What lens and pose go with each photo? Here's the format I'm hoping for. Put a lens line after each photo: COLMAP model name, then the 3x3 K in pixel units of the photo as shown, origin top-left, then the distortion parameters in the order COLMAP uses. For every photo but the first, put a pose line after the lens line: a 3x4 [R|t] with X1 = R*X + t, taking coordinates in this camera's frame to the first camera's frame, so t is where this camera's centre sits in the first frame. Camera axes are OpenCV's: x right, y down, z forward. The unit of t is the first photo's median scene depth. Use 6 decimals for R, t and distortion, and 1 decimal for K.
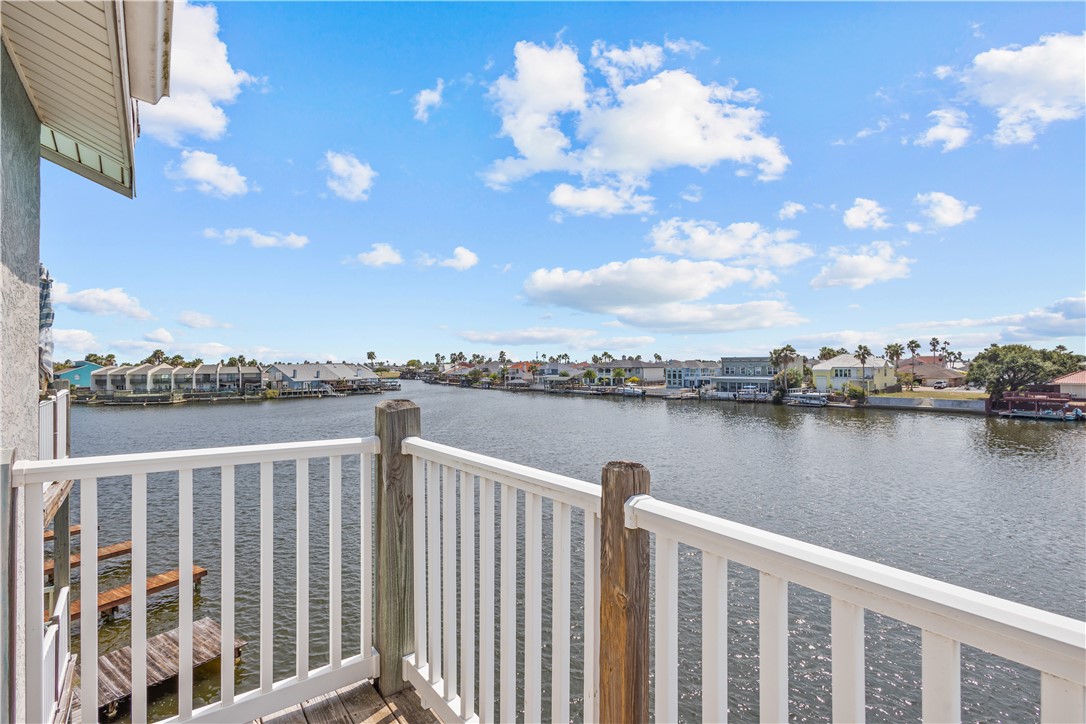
lens RADIAL K [[504.7, 0, 540.7], [0, 504.7, 327.8], [0, 0, 1]] dist [0.004655, -0.000225]
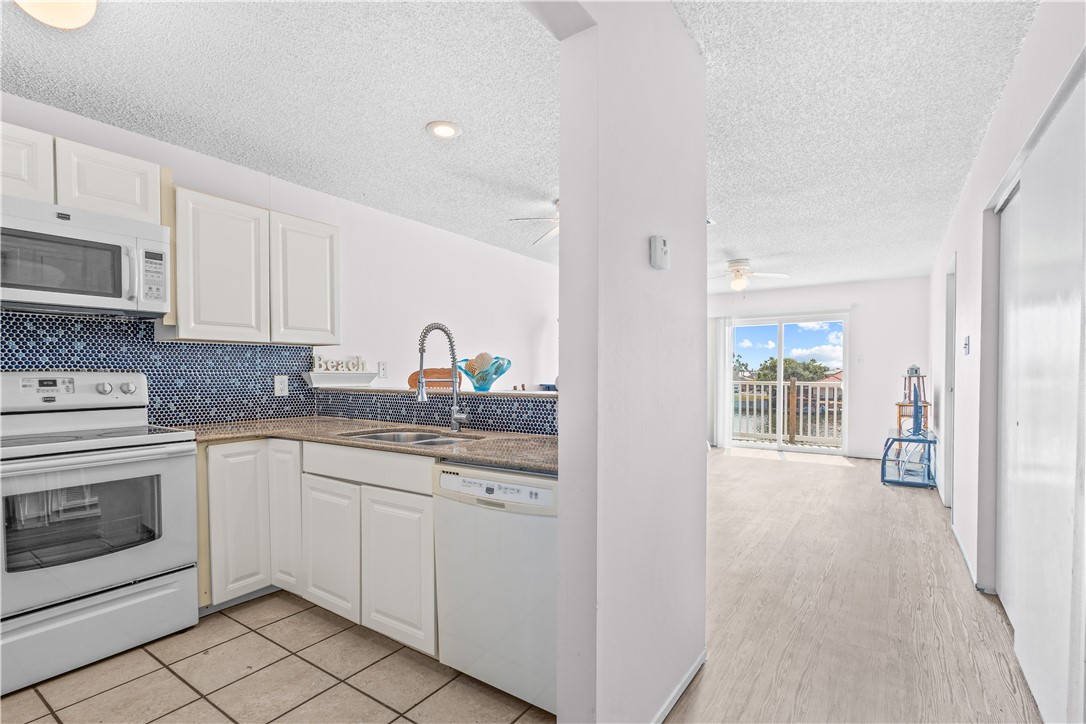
lens RADIAL K [[506.2, 0, 540.5], [0, 506.2, 383.6], [0, 0, 1]] dist [0.006056, -0.000629]
pose [[0.952337, -0.004487, 0.305014, -3.908874], [-0.024025, 0.995682, 0.089662, -0.197475], [-0.304100, -0.092717, 0.948118, -3.118461]]
